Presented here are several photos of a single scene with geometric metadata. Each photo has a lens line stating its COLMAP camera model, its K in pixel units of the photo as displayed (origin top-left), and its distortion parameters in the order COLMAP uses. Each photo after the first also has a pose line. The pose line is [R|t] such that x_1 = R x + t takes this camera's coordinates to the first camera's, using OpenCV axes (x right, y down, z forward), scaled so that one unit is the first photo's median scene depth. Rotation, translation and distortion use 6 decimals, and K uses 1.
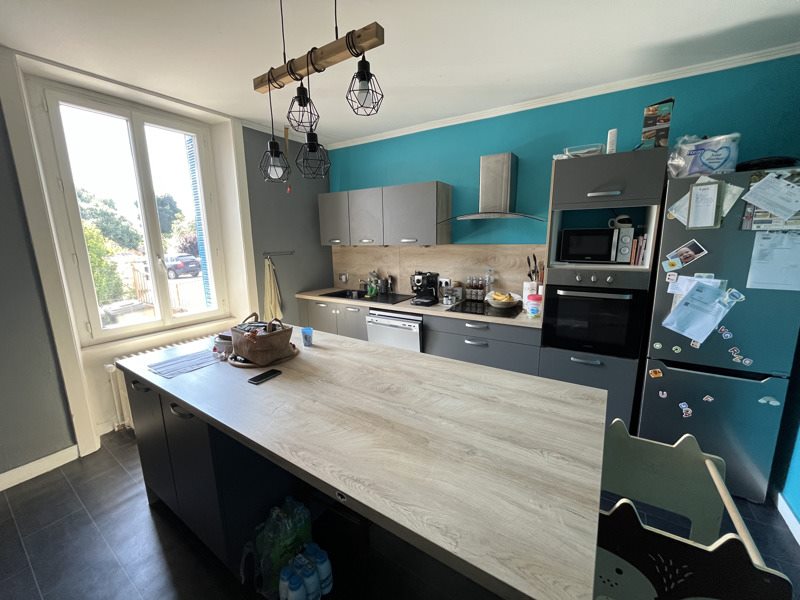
lens RADIAL K [[324.0, 0, 398.3], [0, 324.0, 301.1], [0, 0, 1]] dist [-0.005797, -0.000087]
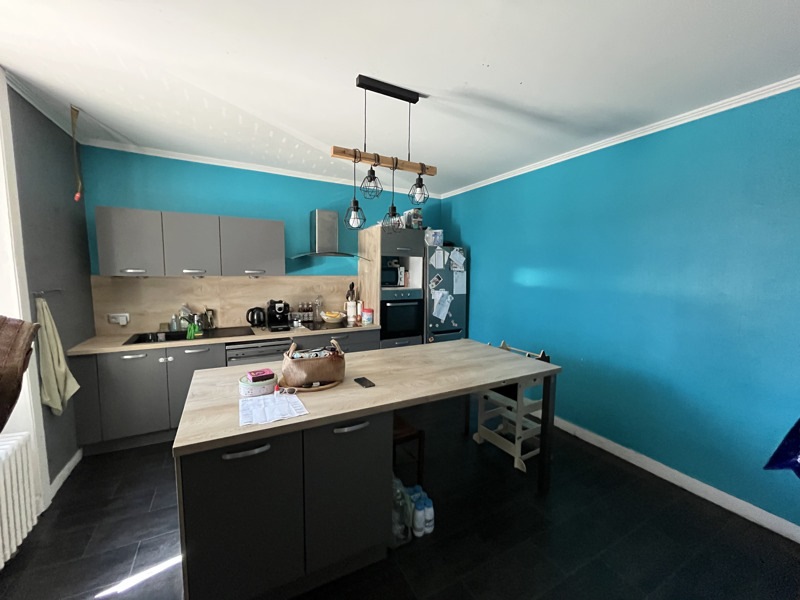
lens RADIAL K [[324.0, 0, 396.9], [0, 324.0, 297.8], [0, 0, 1]] dist [-0.005797, -0.000087]
pose [[0.471243, -0.059106, 0.880021, -1.171183], [0.148053, 0.988896, -0.012862, -0.042268], [-0.869488, 0.136351, 0.474761, 0.213290]]
